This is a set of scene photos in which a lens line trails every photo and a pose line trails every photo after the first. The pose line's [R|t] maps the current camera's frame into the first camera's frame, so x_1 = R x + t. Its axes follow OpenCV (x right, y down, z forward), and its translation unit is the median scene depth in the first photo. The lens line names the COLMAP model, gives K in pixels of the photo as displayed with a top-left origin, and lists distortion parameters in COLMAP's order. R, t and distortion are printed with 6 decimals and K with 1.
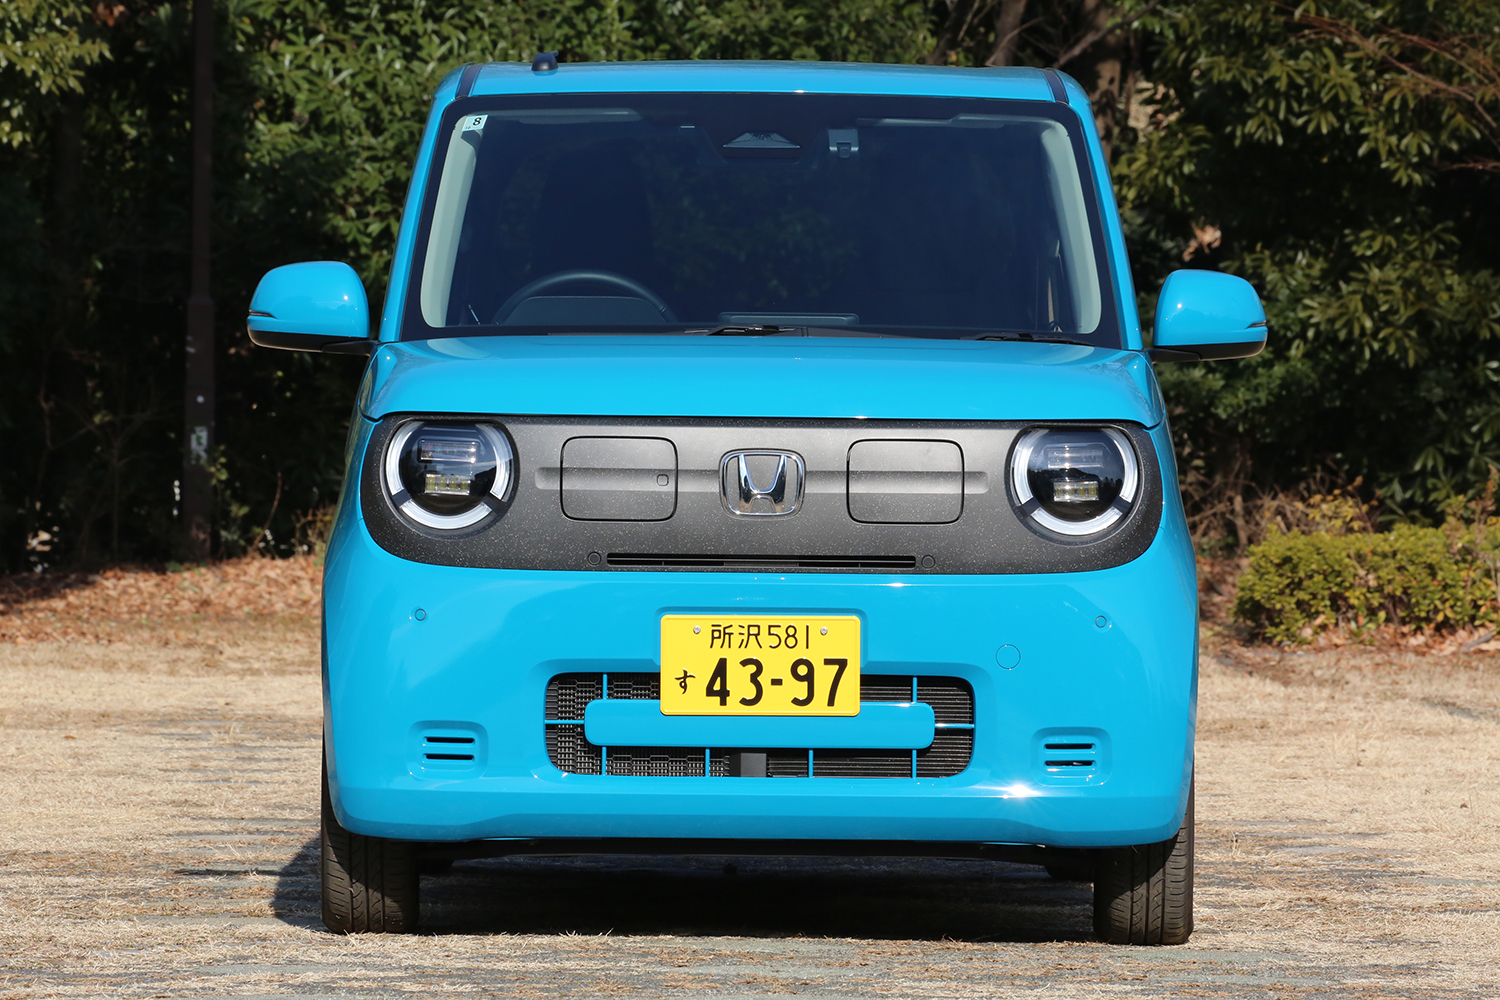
lens RADIAL K [[11165.5, 0, 750.0], [0, 11165.5, 500.0], [0, 0, 1]] dist [2.760140, -38.725088]
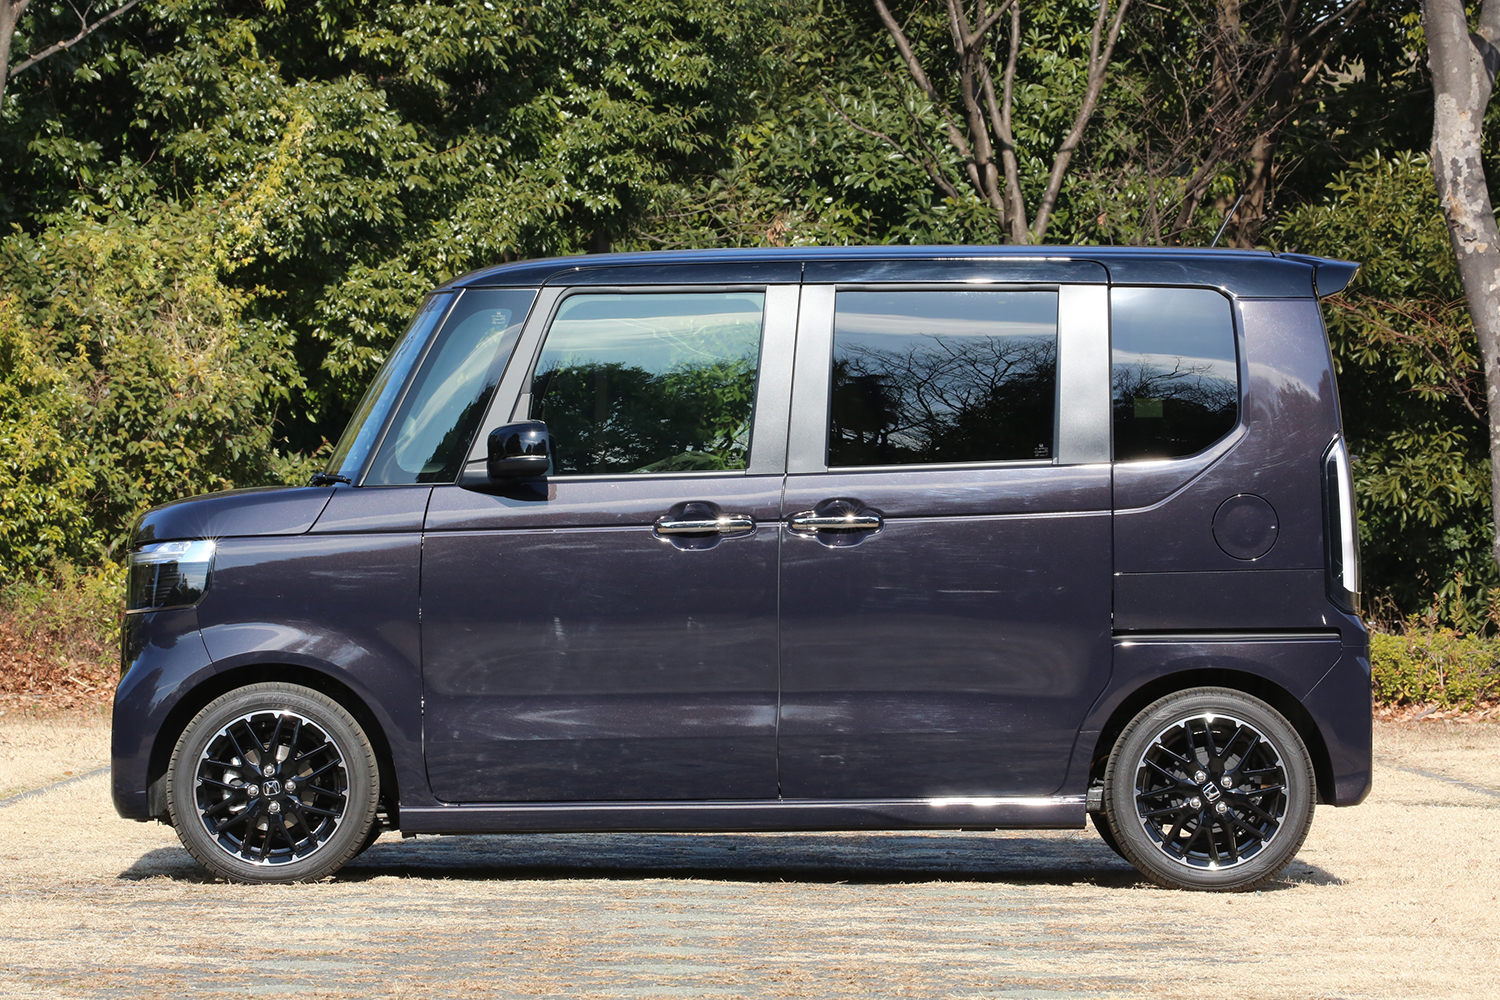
lens RADIAL K [[8054.2, 0, 750.0], [0, 8054.2, 500.0], [0, 0, 1]] dist [1.025669, -8.942712]
pose [[0.999000, -0.004857, -0.044437, 0.019791], [0.004173, 0.999872, -0.015475, 0.000697], [0.044507, 0.015274, 0.998892, -0.050316]]
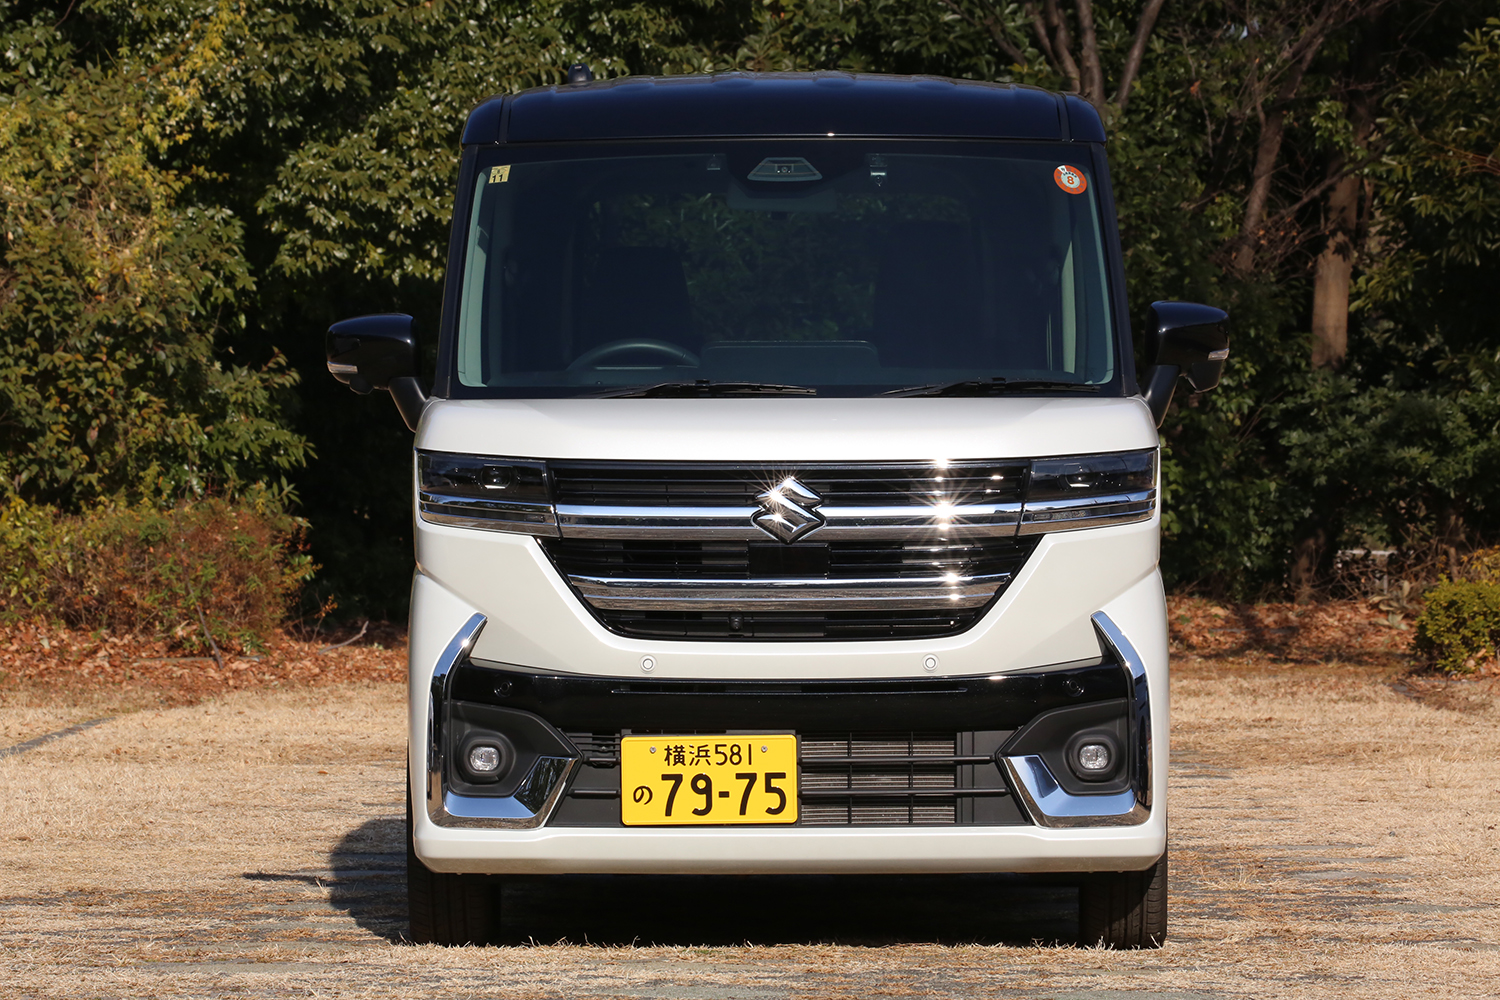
lens RADIAL K [[8501.4, 0, 750.0], [0, 8501.4, 500.0], [0, 0, 1]] dist [1.314435, -19.071085]
pose [[0.998748, -0.012178, -0.048510, 0.014475], [0.011855, 0.999906, -0.006934, -0.000259], [0.048590, 0.006350, 0.998799, 0.065181]]
